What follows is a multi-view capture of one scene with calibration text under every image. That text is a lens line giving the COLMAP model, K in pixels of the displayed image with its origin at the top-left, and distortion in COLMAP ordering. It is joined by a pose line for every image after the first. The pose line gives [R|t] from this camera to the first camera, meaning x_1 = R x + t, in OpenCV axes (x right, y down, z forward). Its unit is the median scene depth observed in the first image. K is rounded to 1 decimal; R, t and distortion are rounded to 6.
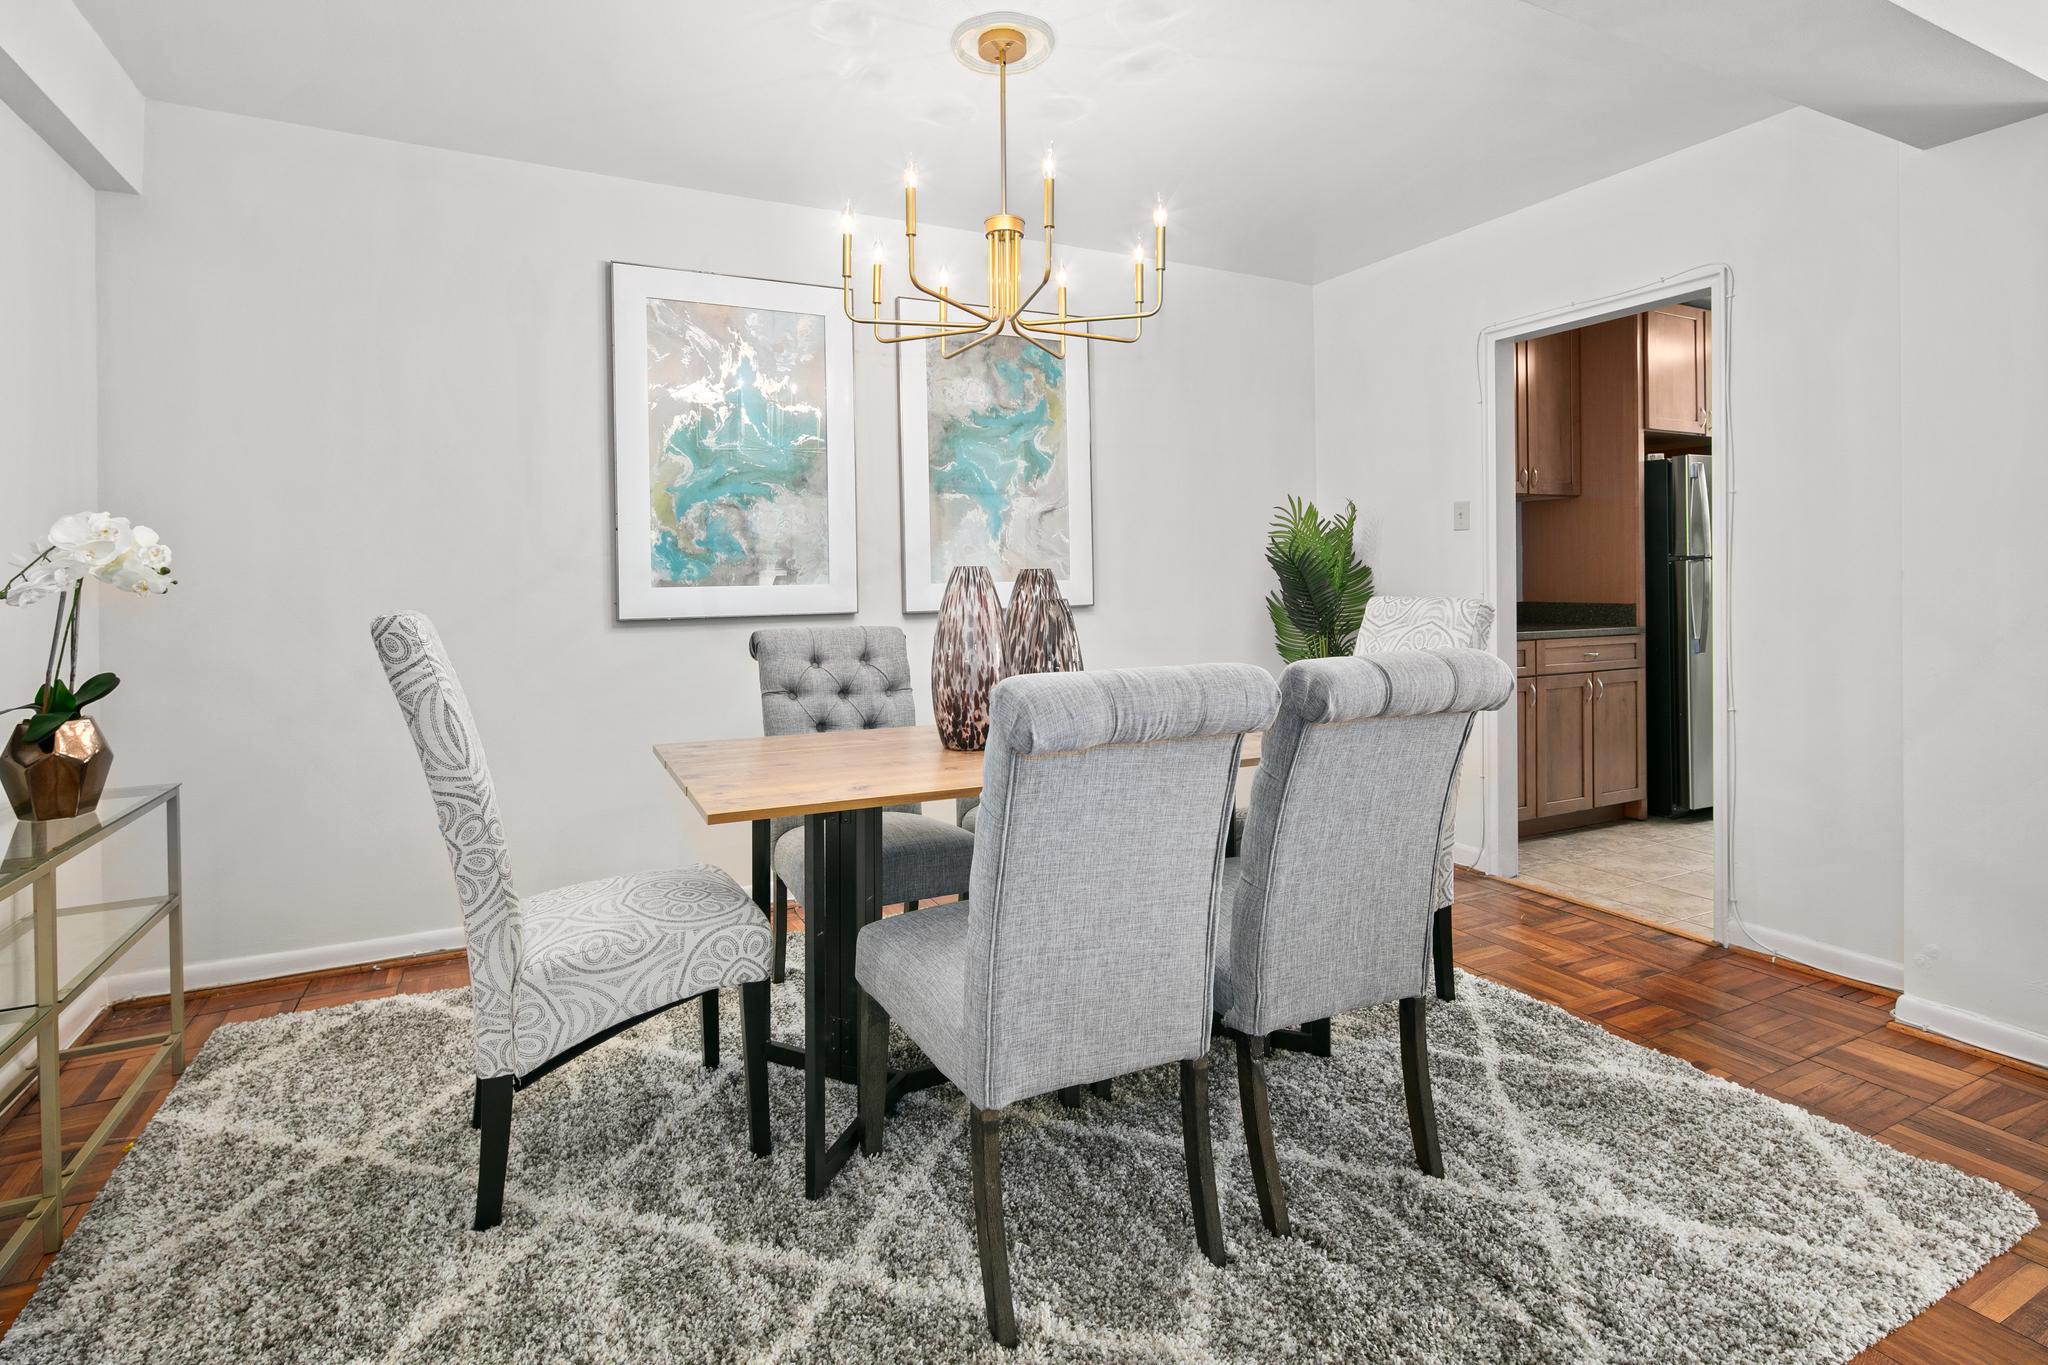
lens RADIAL K [[997.2, 0, 1023.7], [0, 997.2, 578.7], [0, 0, 1]] dist [-0.002224, -0.001024]
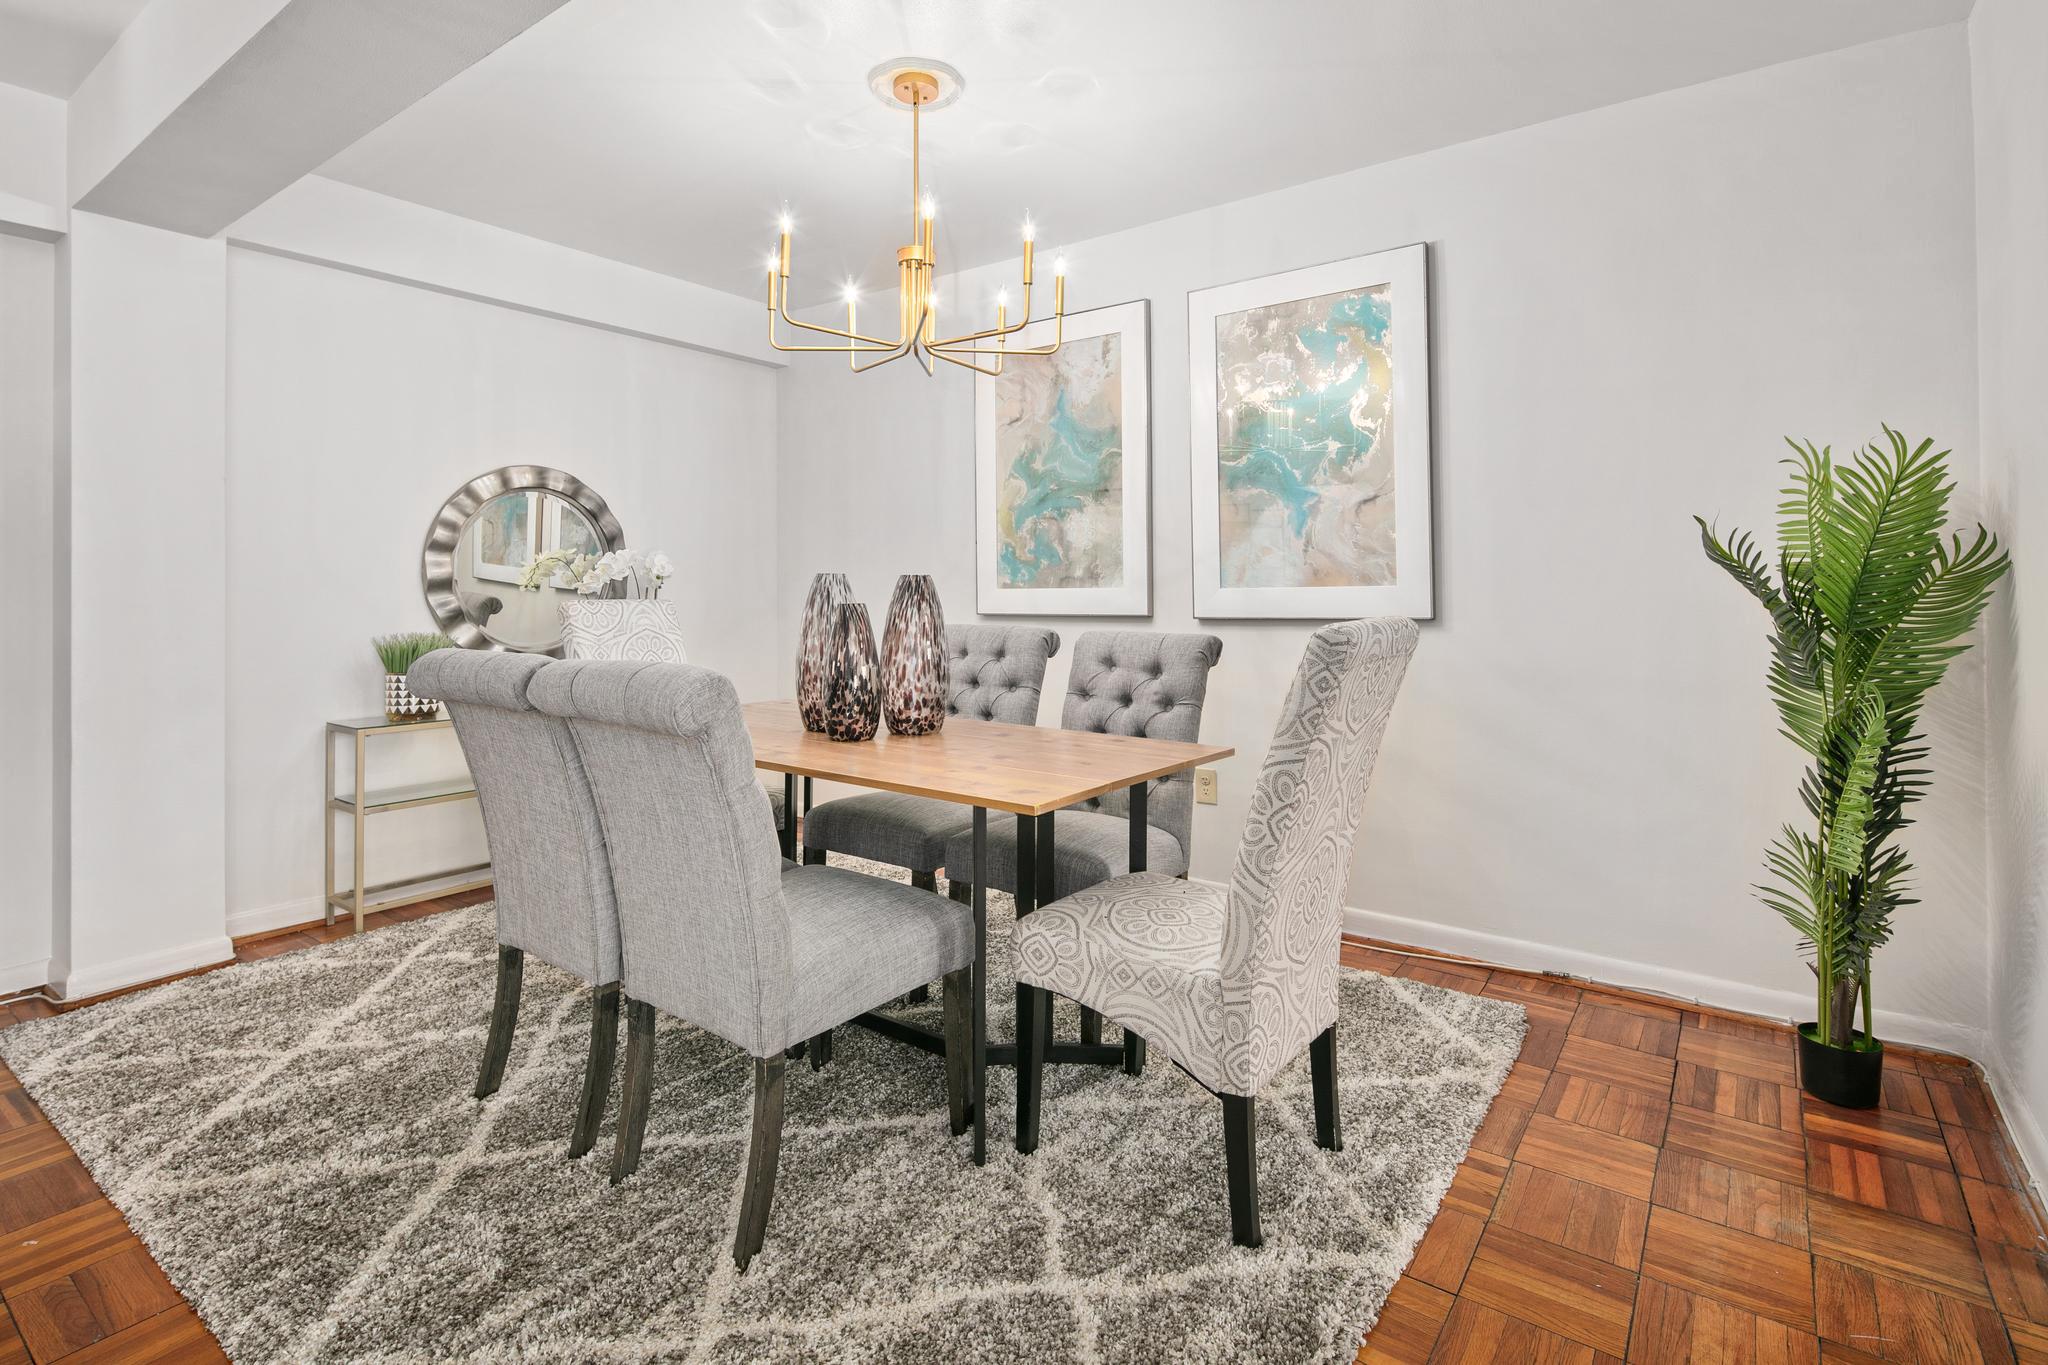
lens RADIAL K [[994.8, 0, 1023.9], [0, 994.8, 587.5], [0, 0, 1]] dist [-0.013335, -0.000430]
pose [[0.458992, 0.009716, -0.888387, 0.730684], [-0.001594, 0.999948, 0.010112, -0.005341], [0.888439, -0.003225, 0.458983, 0.458334]]
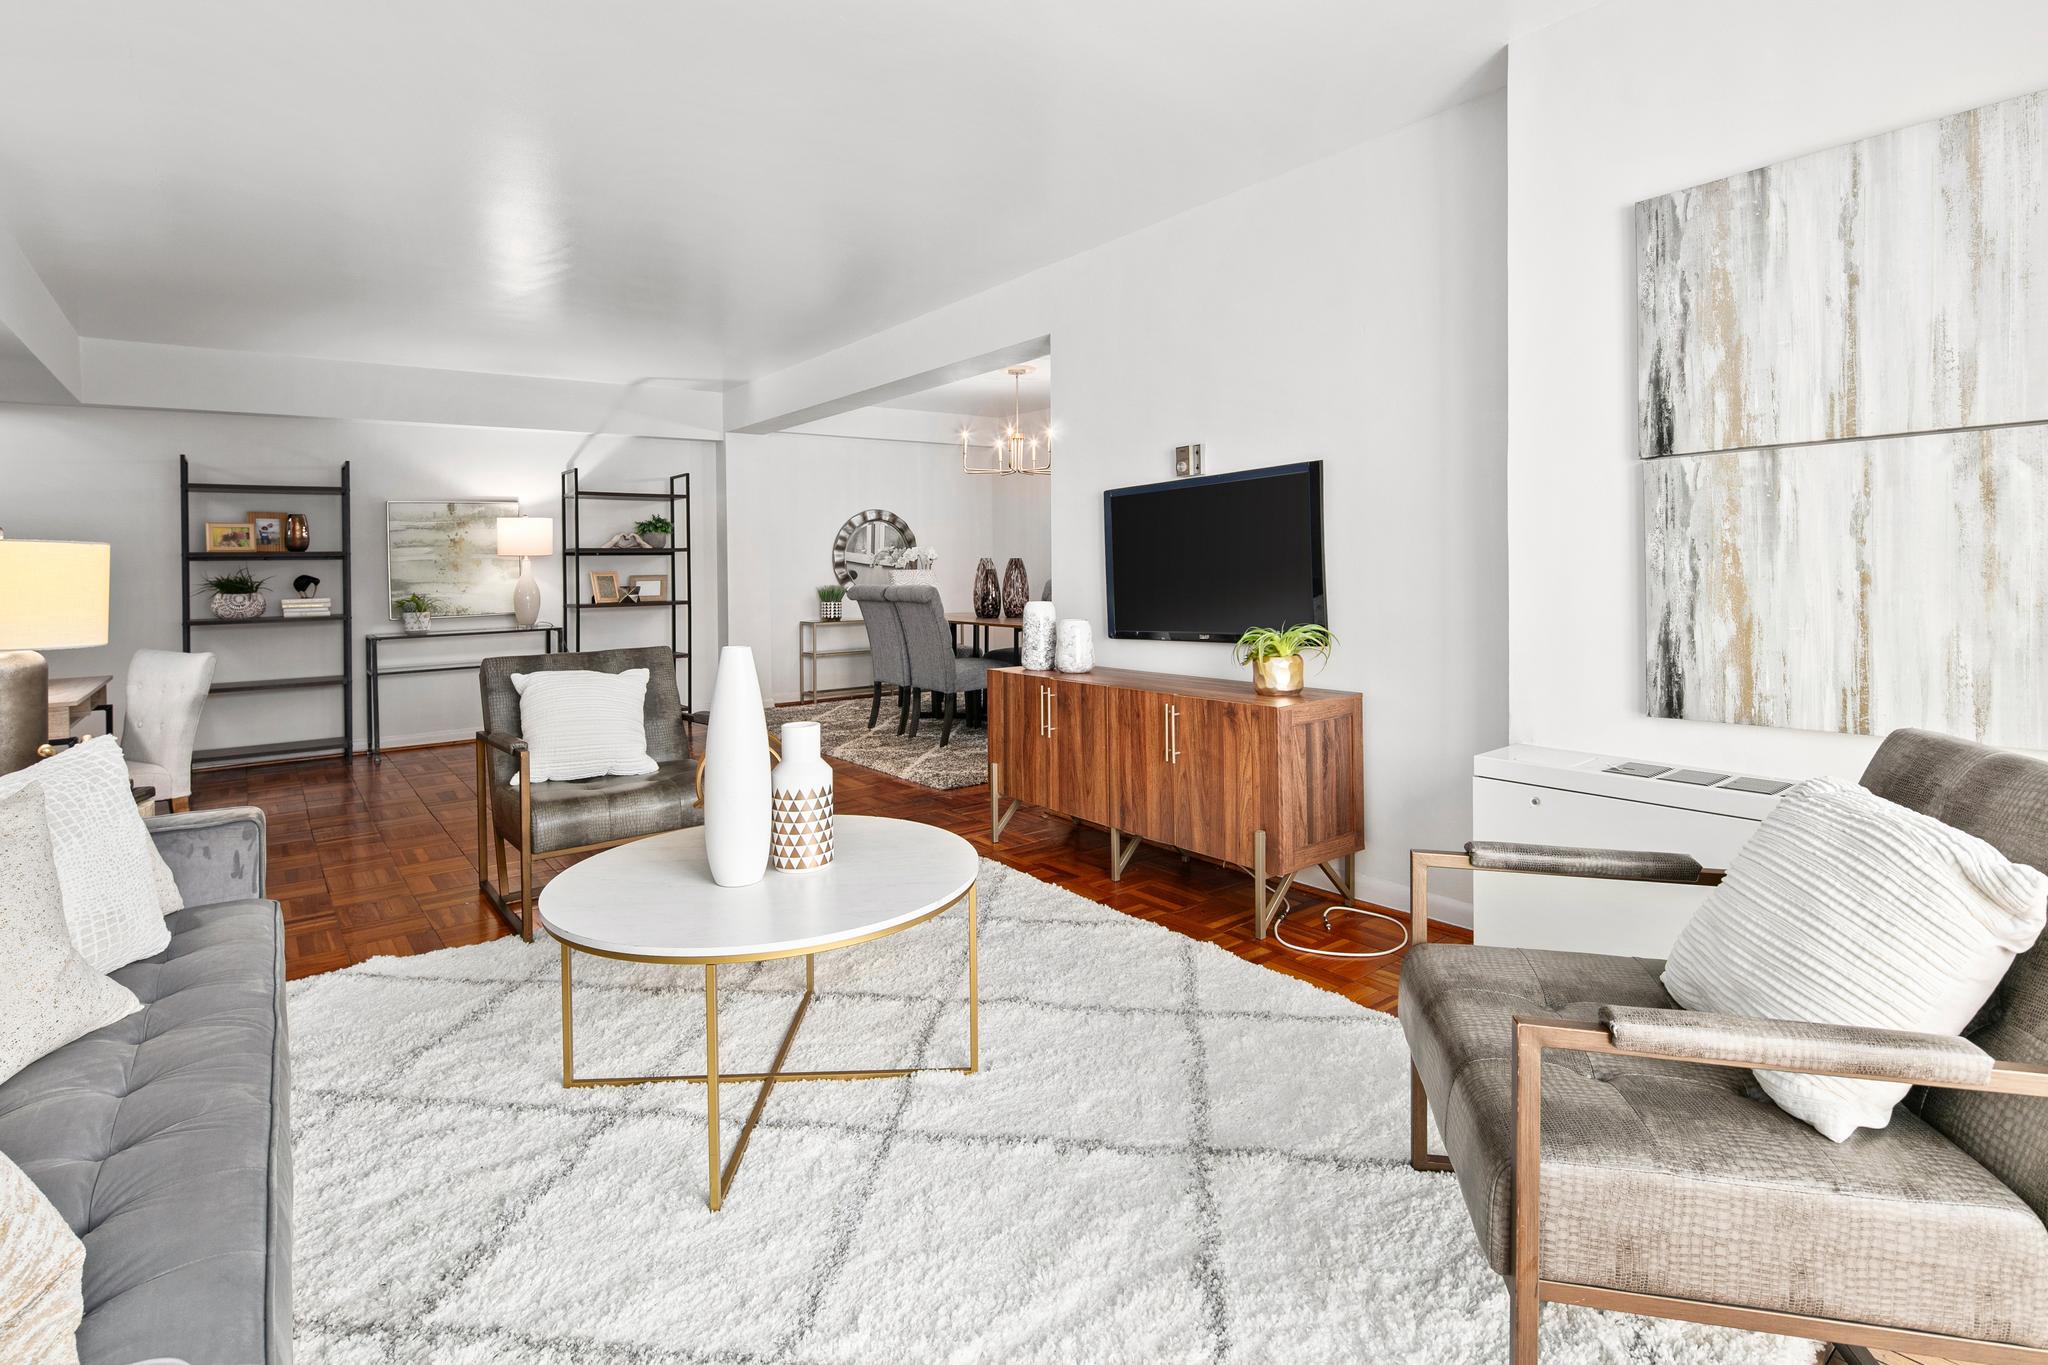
lens RADIAL K [[992.2, 0, 1050.0], [0, 992.2, 557.2], [0, 0, 1]] dist [-0.003091, -0.001264]
pose [[0.212471, 0.001861, -0.977166, 2.059622], [0.017192, 0.999836, 0.005642, -0.020338], [0.977016, -0.017998, 0.212404, 0.372011]]
